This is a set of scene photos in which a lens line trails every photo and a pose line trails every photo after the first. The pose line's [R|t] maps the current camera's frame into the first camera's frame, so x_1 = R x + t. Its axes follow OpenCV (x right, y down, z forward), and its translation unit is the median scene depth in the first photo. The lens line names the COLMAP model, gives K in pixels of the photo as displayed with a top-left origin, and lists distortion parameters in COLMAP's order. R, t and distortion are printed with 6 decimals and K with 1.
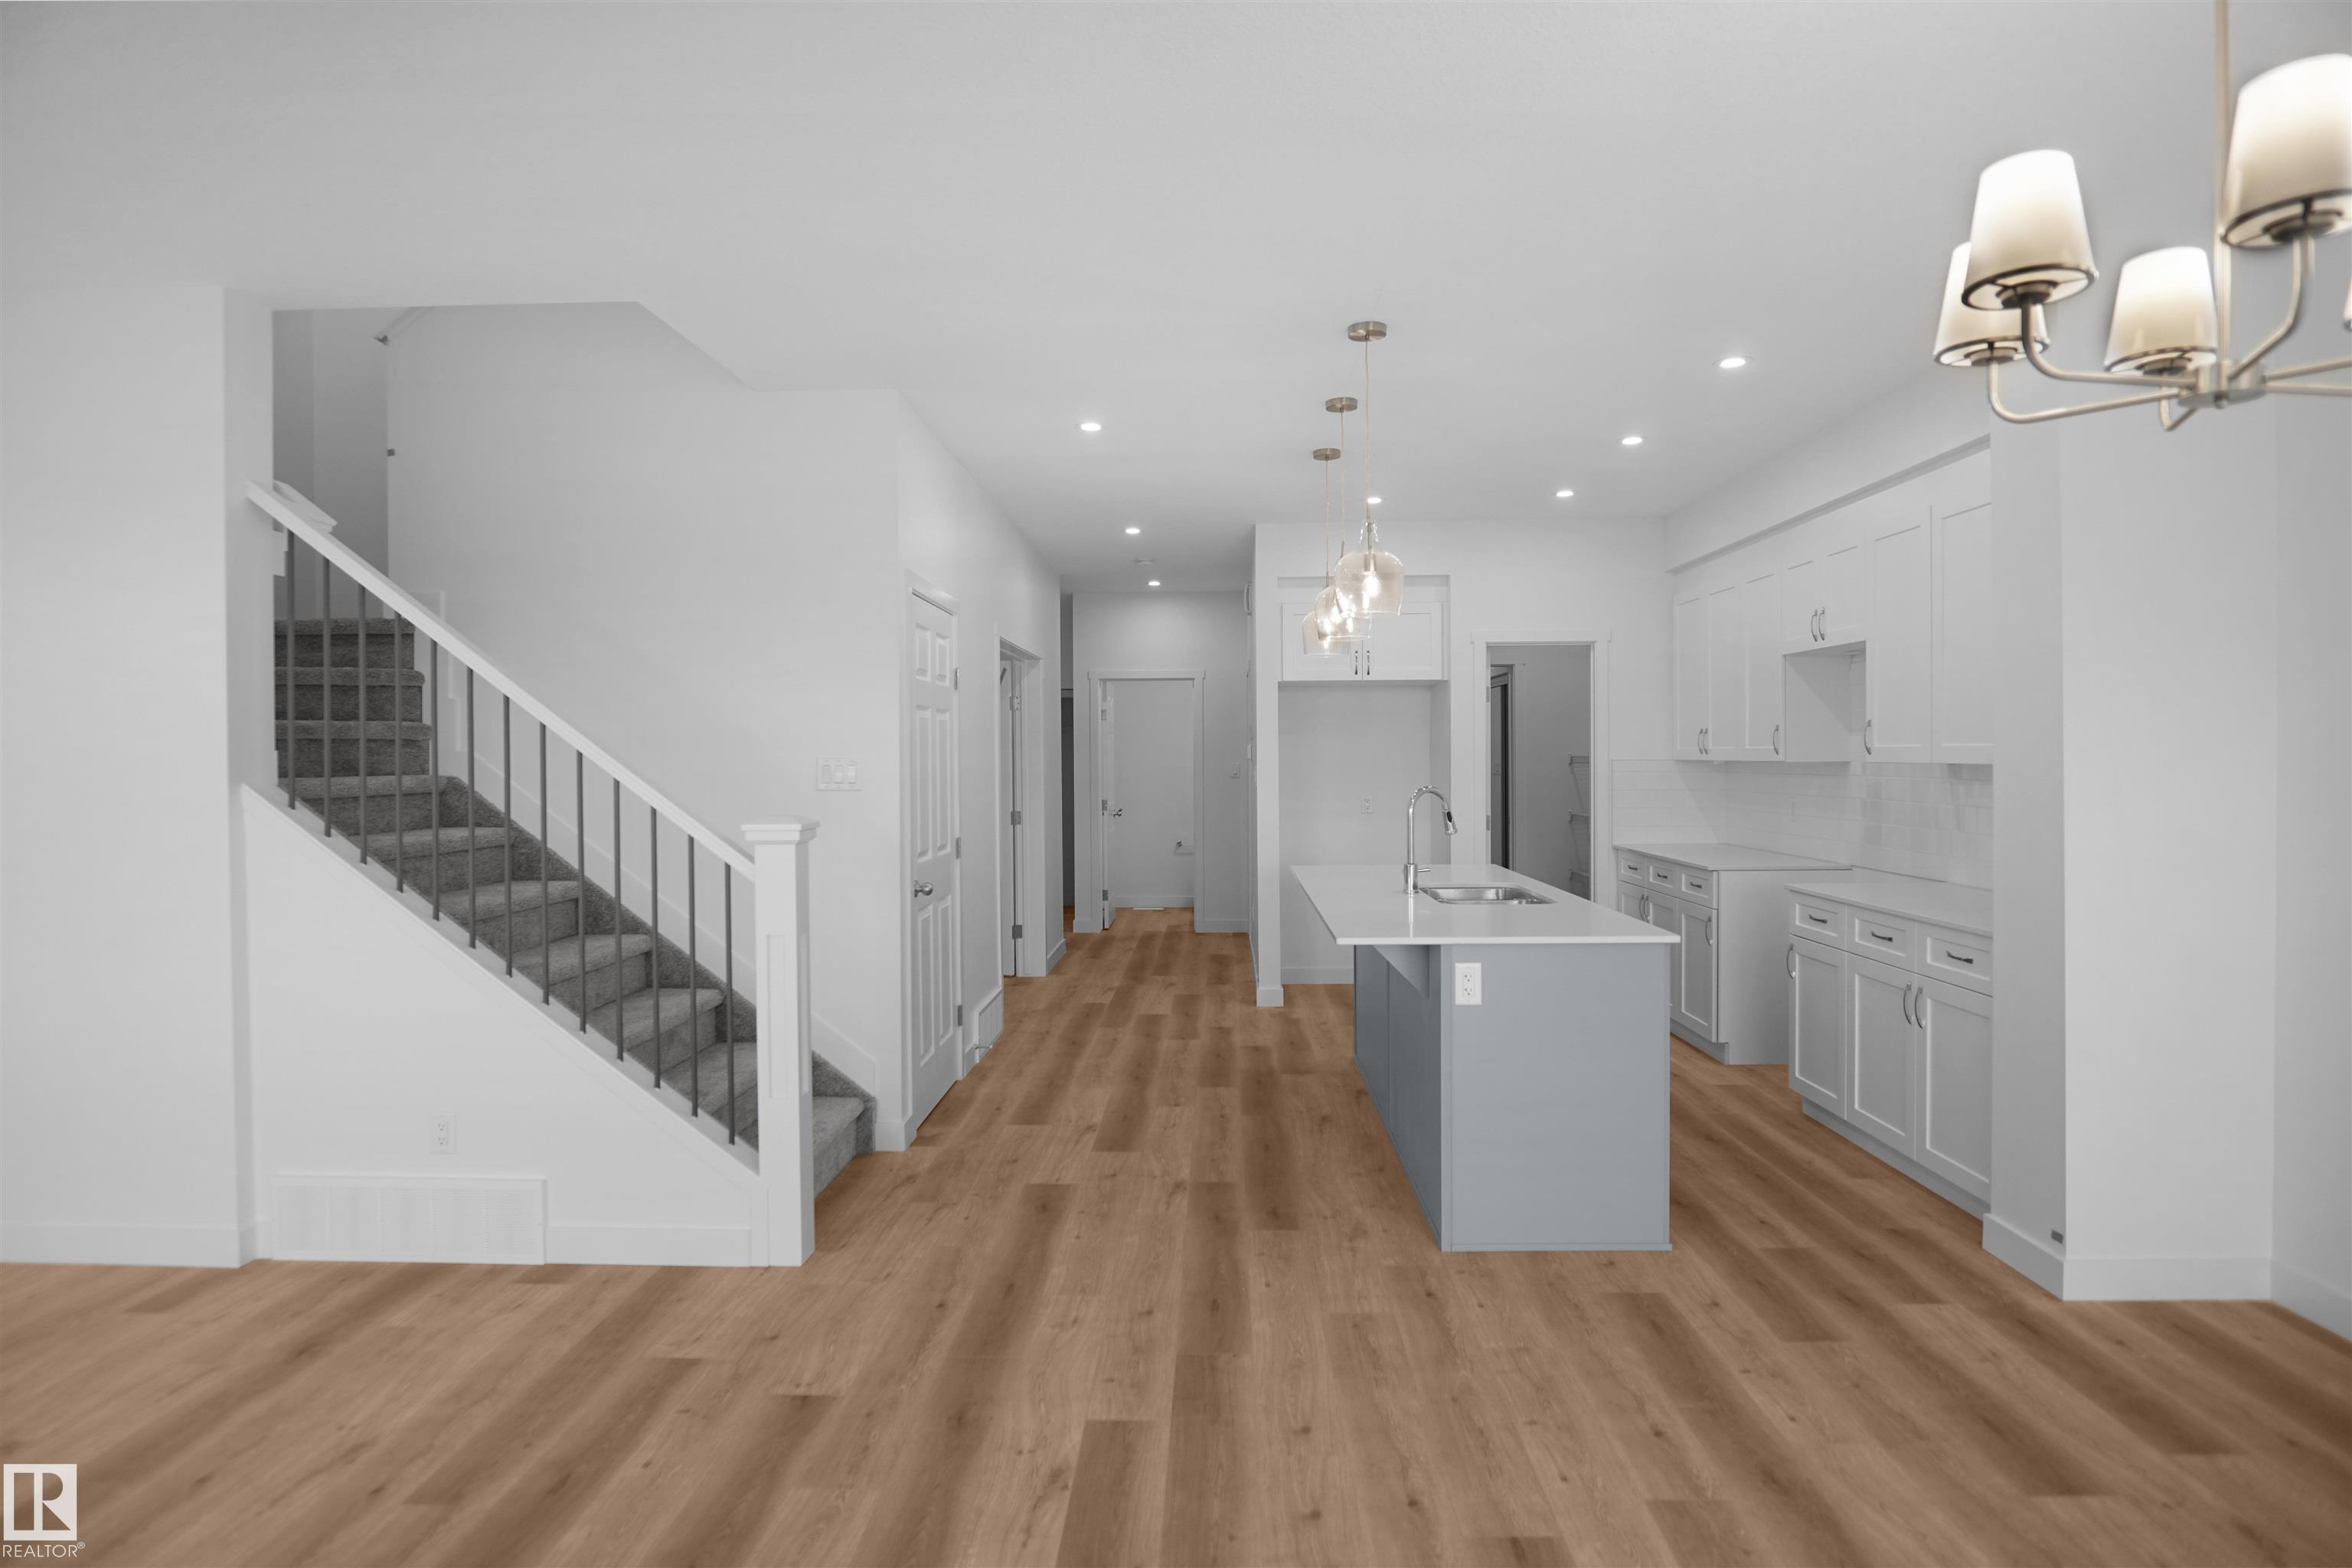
lens RADIAL K [[1259.5, 0, 1190.7], [0, 1259.5, 767.2], [0, 0, 1]] dist [-0.029548, 0.007436]
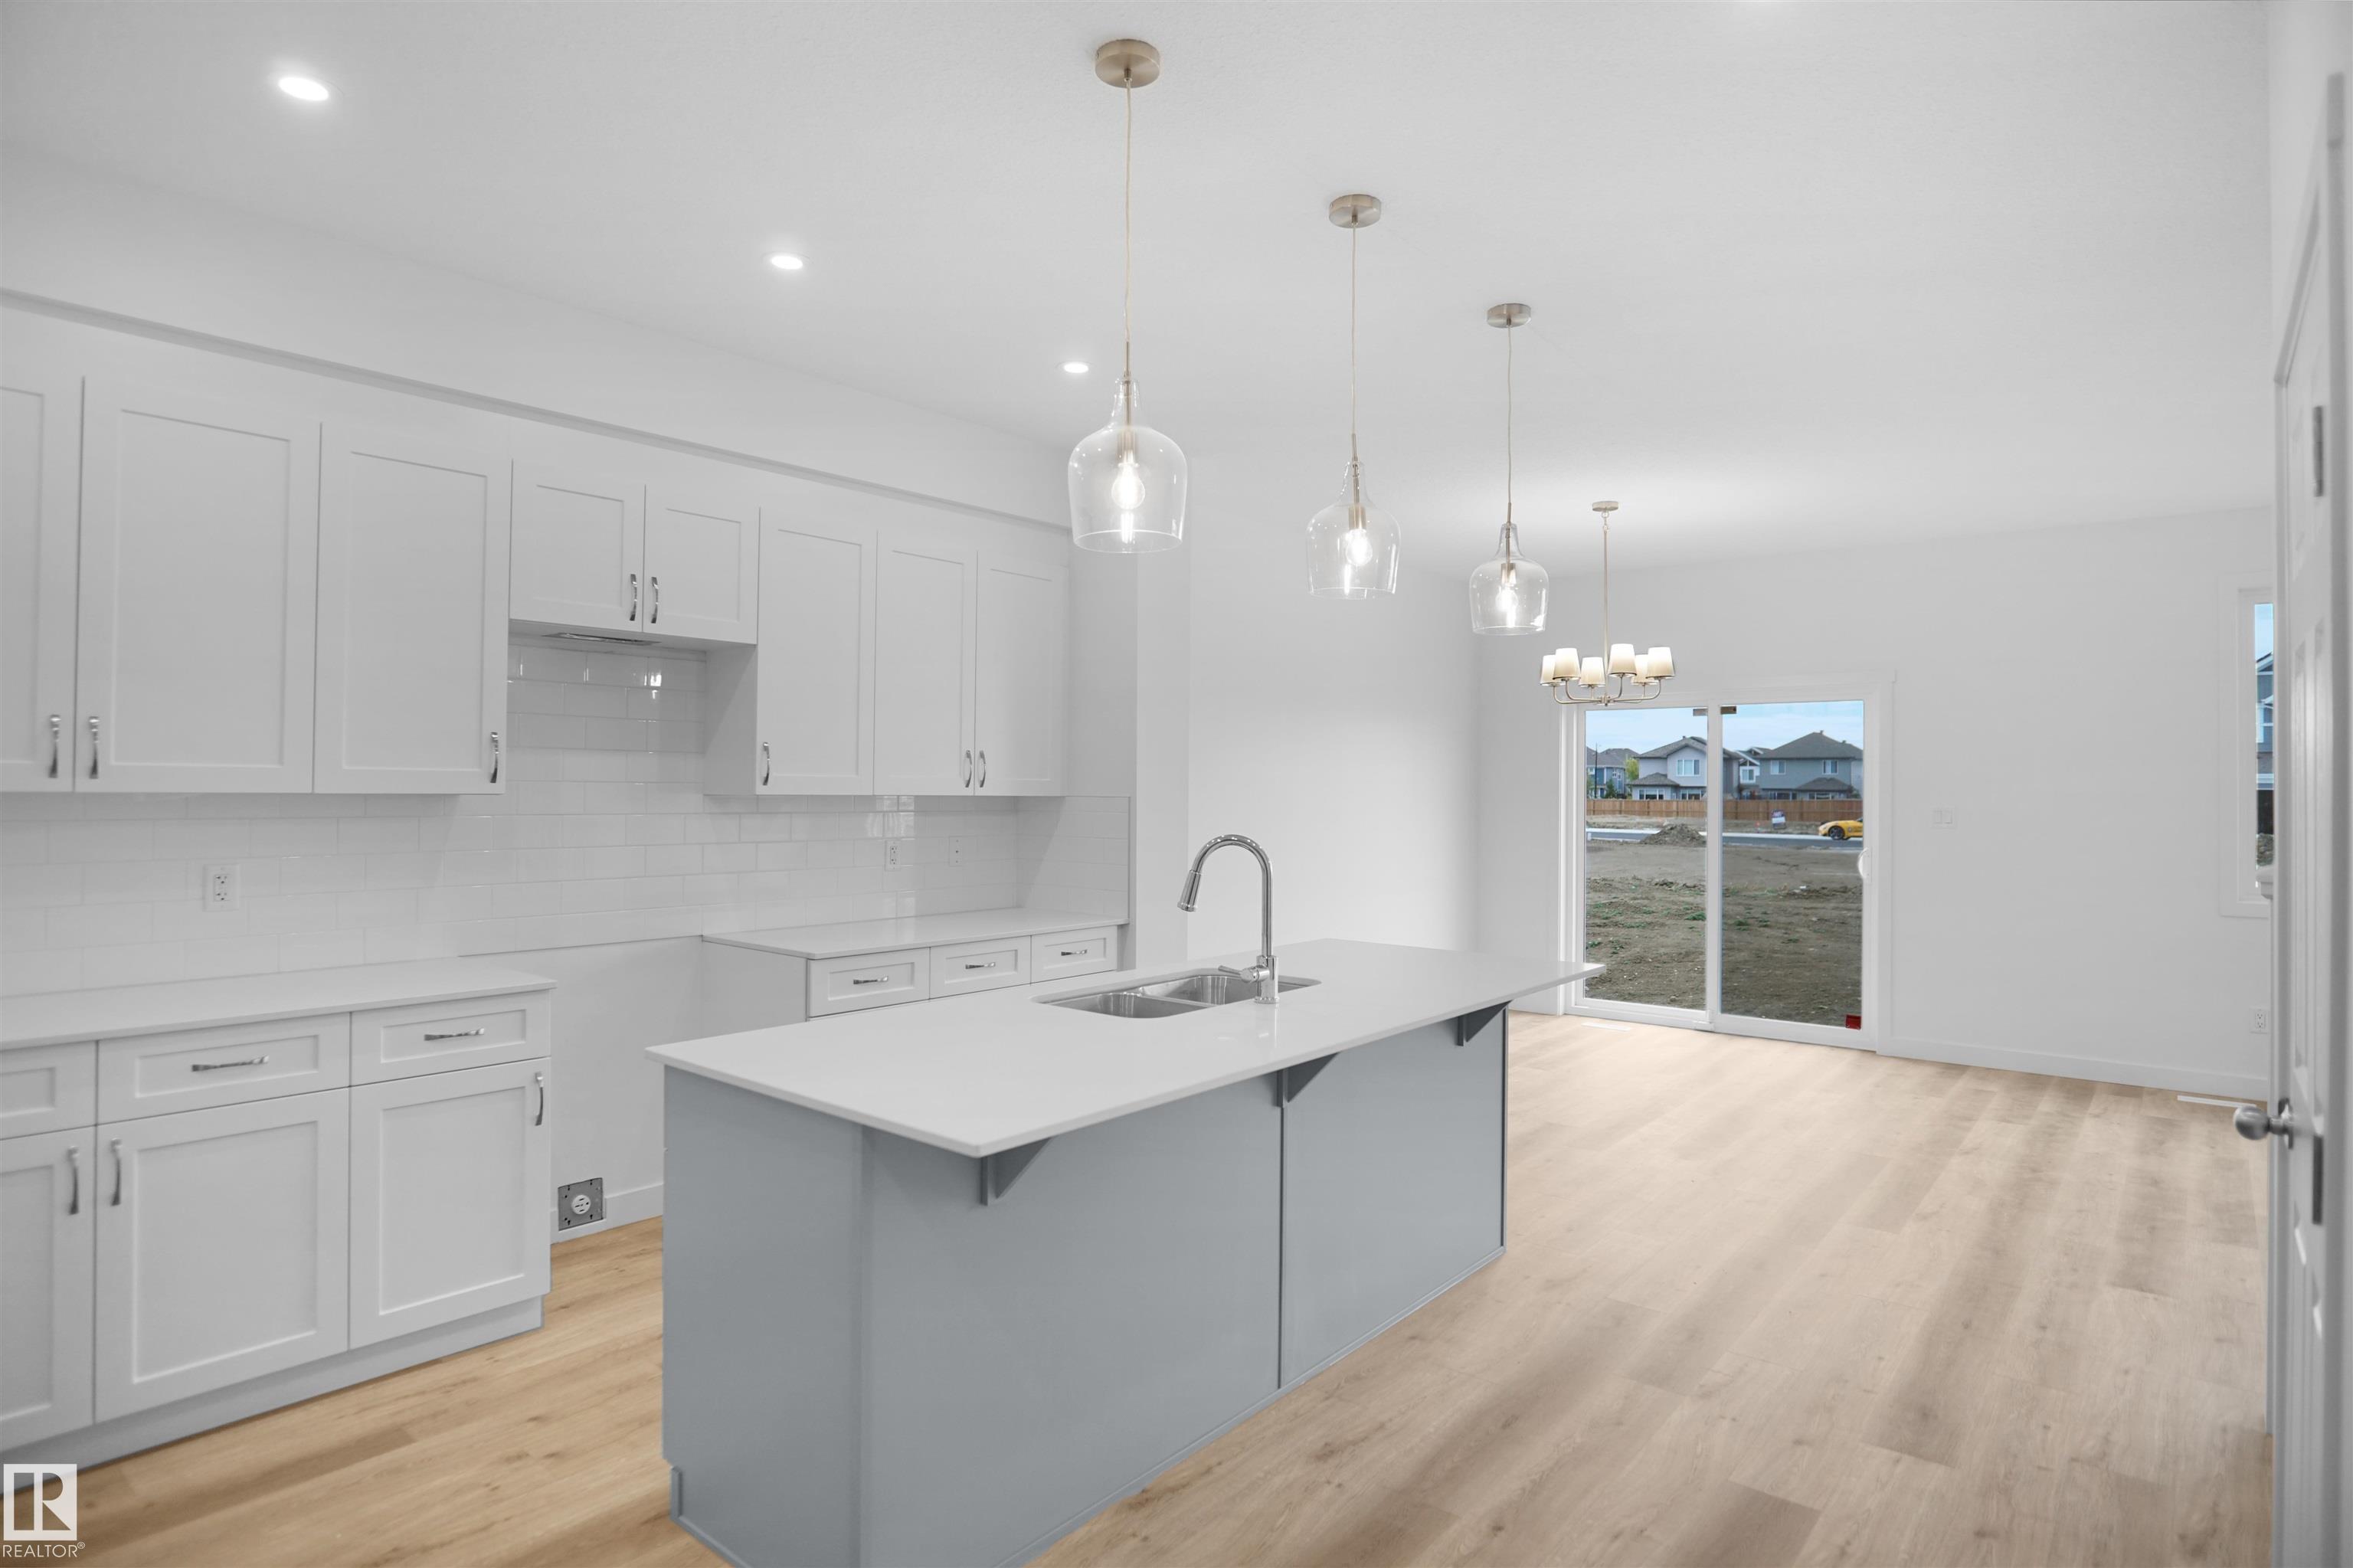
lens RADIAL K [[1260.1, 0, 1187.7], [0, 1260.1, 774.1], [0, 0, 1]] dist [-0.029548, 0.007436]
pose [[-0.789453, 0.006103, 0.613781, -0.264488], [0.001815, 0.999969, -0.007608, -0.015337], [-0.613808, -0.004892, -0.789440, 2.165769]]
